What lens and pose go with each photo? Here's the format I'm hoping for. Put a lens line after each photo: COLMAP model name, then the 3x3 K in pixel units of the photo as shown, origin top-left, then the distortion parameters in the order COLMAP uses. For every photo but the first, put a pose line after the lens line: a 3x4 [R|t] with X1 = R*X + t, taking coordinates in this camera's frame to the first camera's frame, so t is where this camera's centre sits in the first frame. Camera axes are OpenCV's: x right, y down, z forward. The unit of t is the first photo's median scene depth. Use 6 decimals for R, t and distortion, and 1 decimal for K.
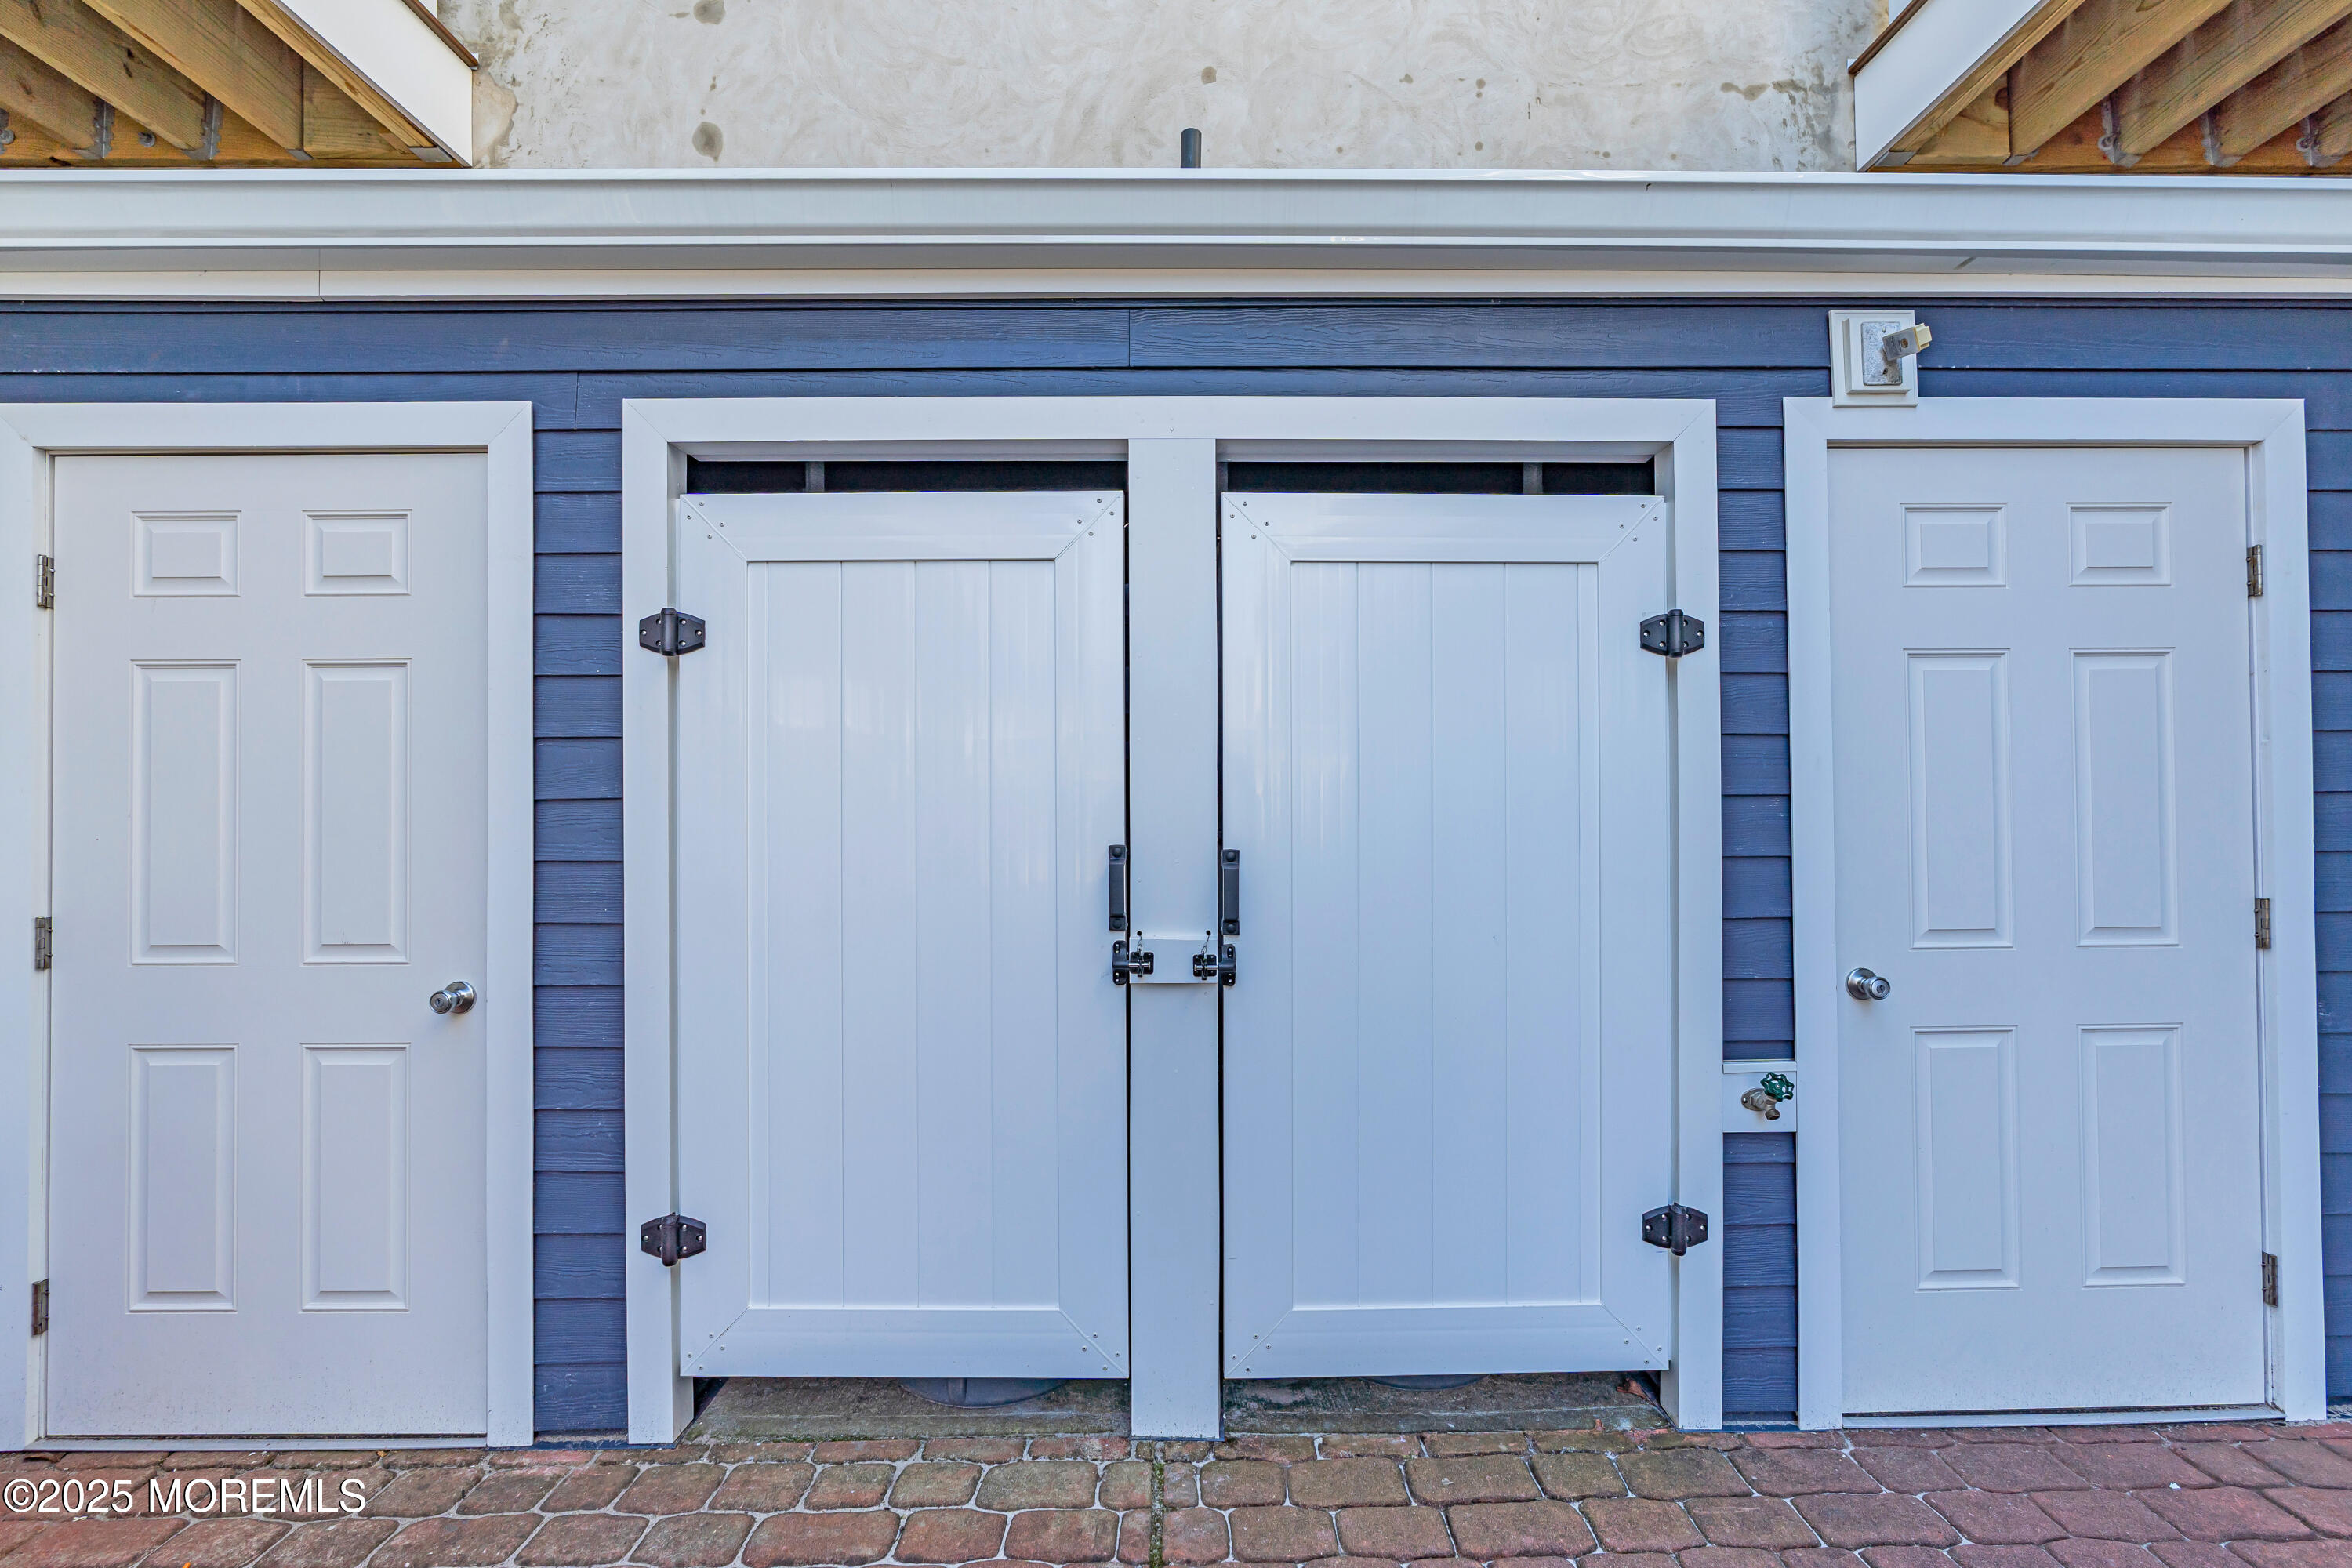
lens RADIAL K [[1076.4, 0, 1178.0], [0, 1076.4, 788.9], [0, 0, 1]] dist [-0.011457, 0.000536]
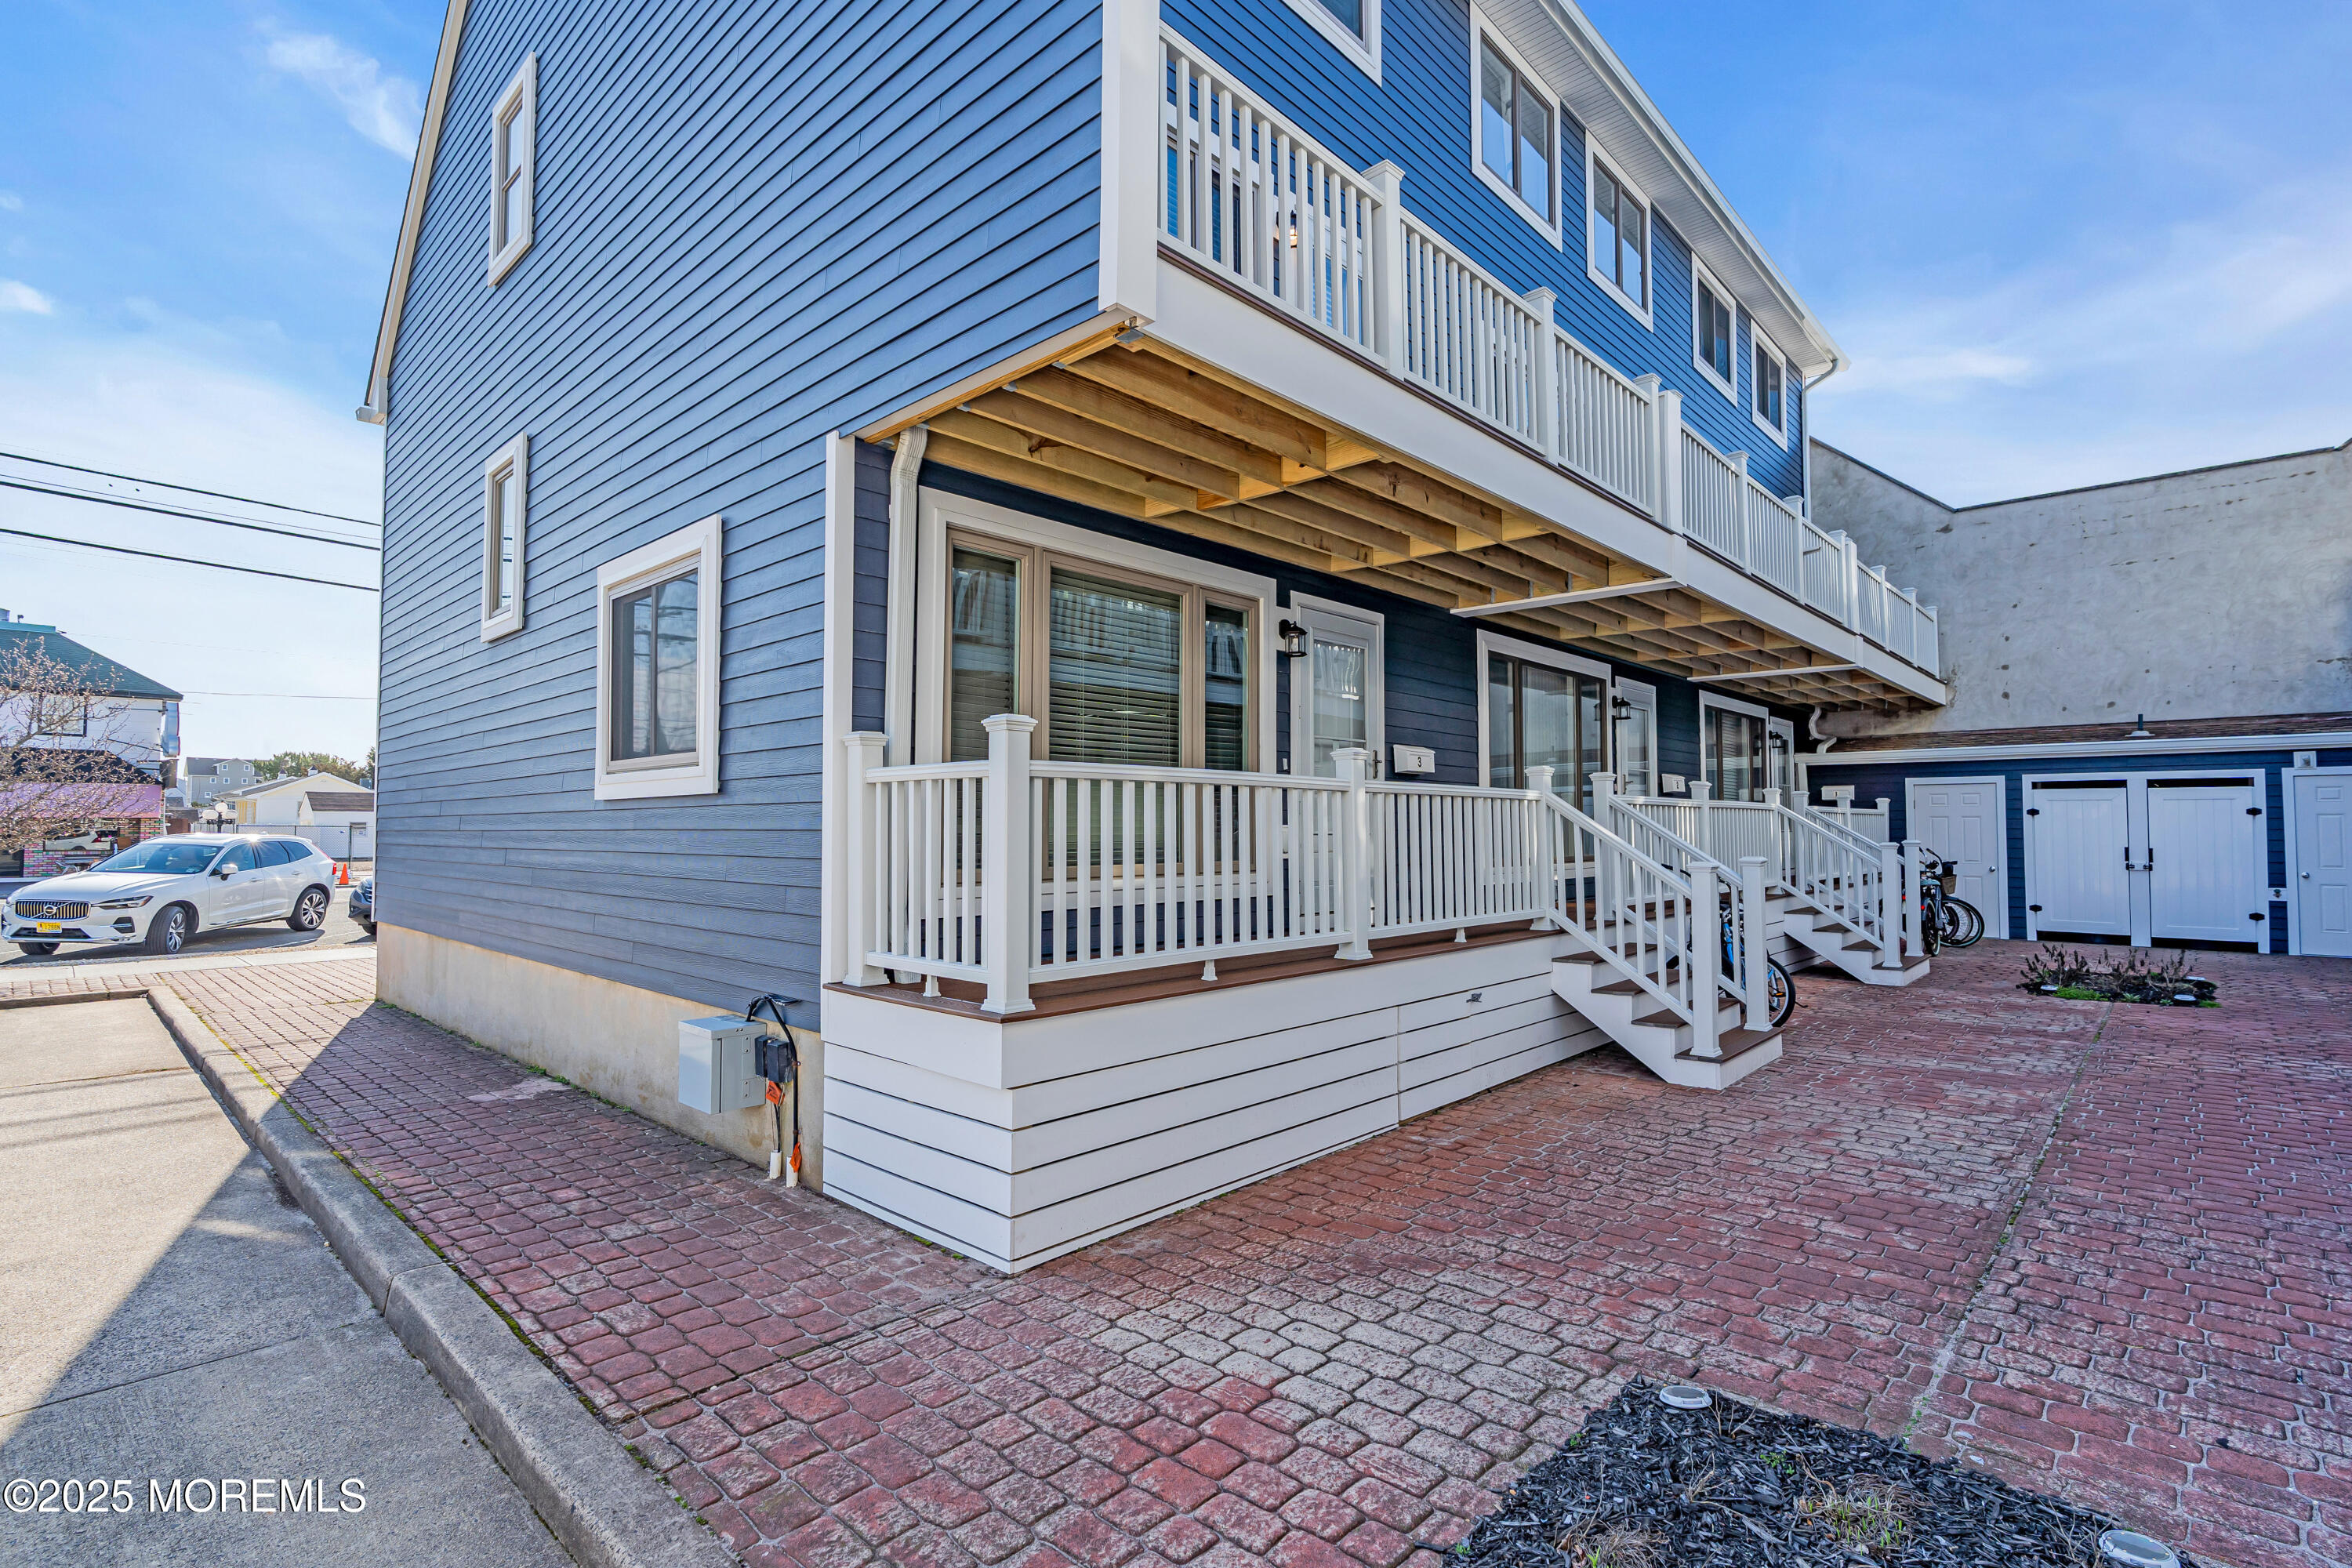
lens RADIAL K [[1076.4, 0, 1191.4], [0, 1076.4, 786.0], [0, 0, 1]] dist [-0.011457, 0.000536]
pose [[0.728262, -0.018862, -0.685039, 0.230168], [0.002044, 0.999676, -0.025352, -0.147087], [0.685296, 0.017063, 0.728065, -6.888367]]
